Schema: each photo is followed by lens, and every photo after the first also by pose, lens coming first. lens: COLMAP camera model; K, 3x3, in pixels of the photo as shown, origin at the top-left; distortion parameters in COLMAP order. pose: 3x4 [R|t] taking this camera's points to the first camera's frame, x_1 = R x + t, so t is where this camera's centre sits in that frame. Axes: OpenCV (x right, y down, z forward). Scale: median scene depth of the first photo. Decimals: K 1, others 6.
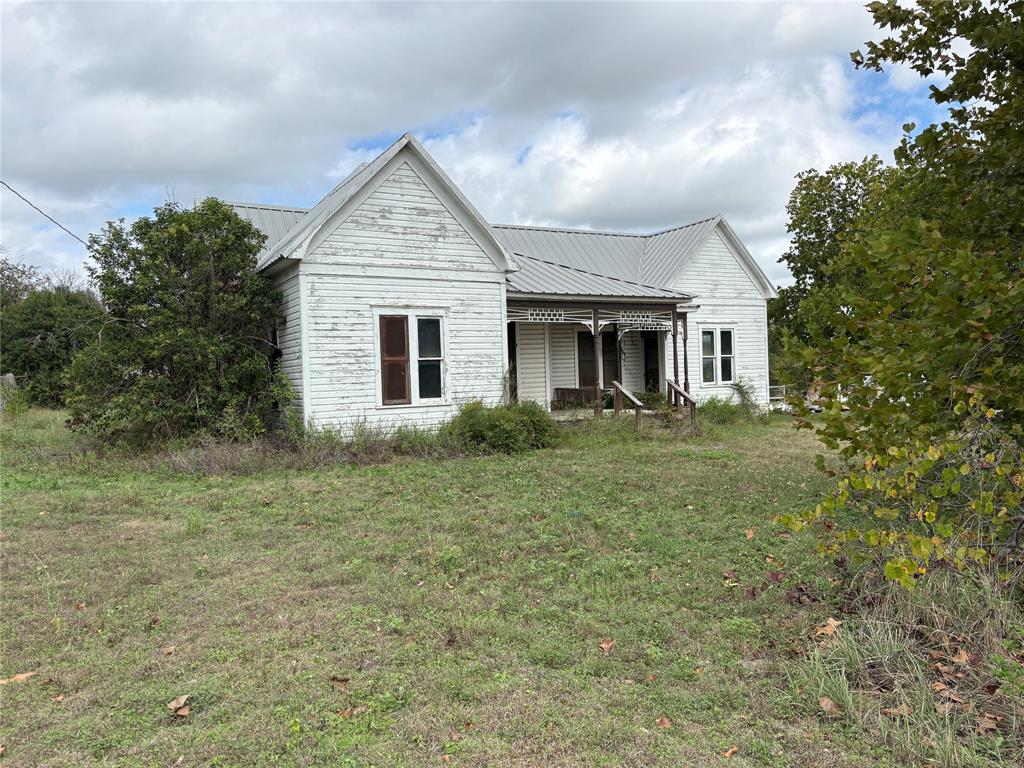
lens RADIAL K [[789.2, 0, 515.1], [0, 789.2, 390.3], [0, 0, 1]] dist [0.037589, -0.034706]
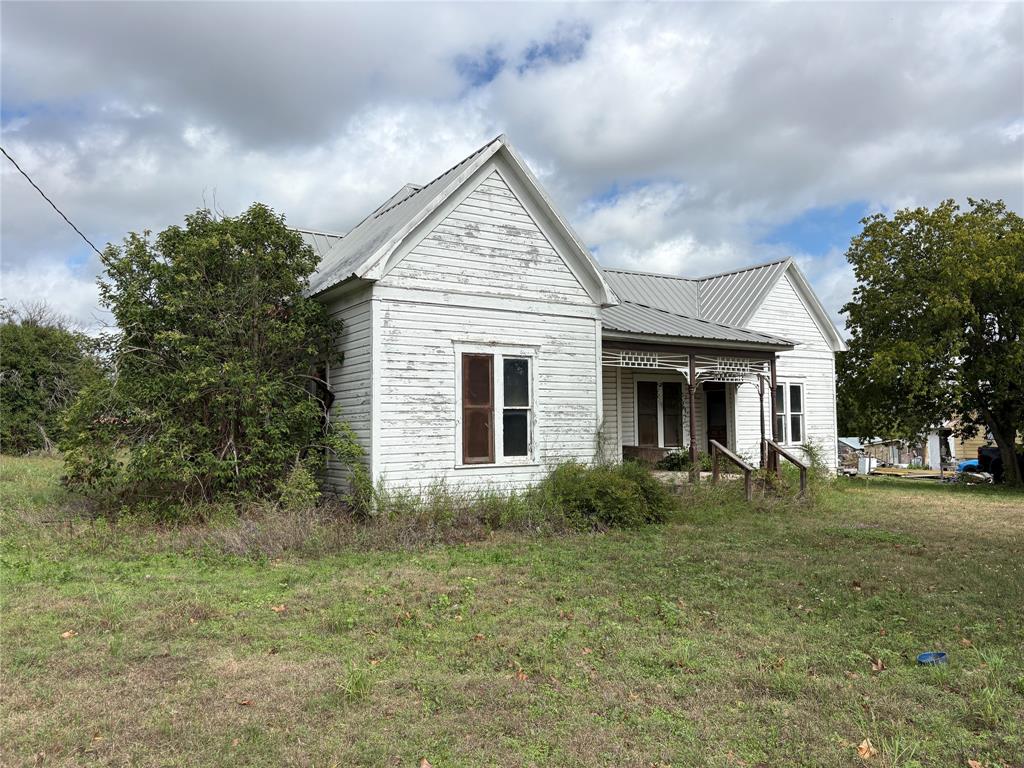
lens RADIAL K [[789.2, 0, 509.0], [0, 789.2, 378.6], [0, 0, 1]] dist [0.037589, -0.034706]
pose [[0.998850, 0.024958, 0.040937, -0.150604], [-0.021523, 0.996374, -0.082313, -0.002673], [-0.042843, 0.081338, 0.995765, 0.184710]]
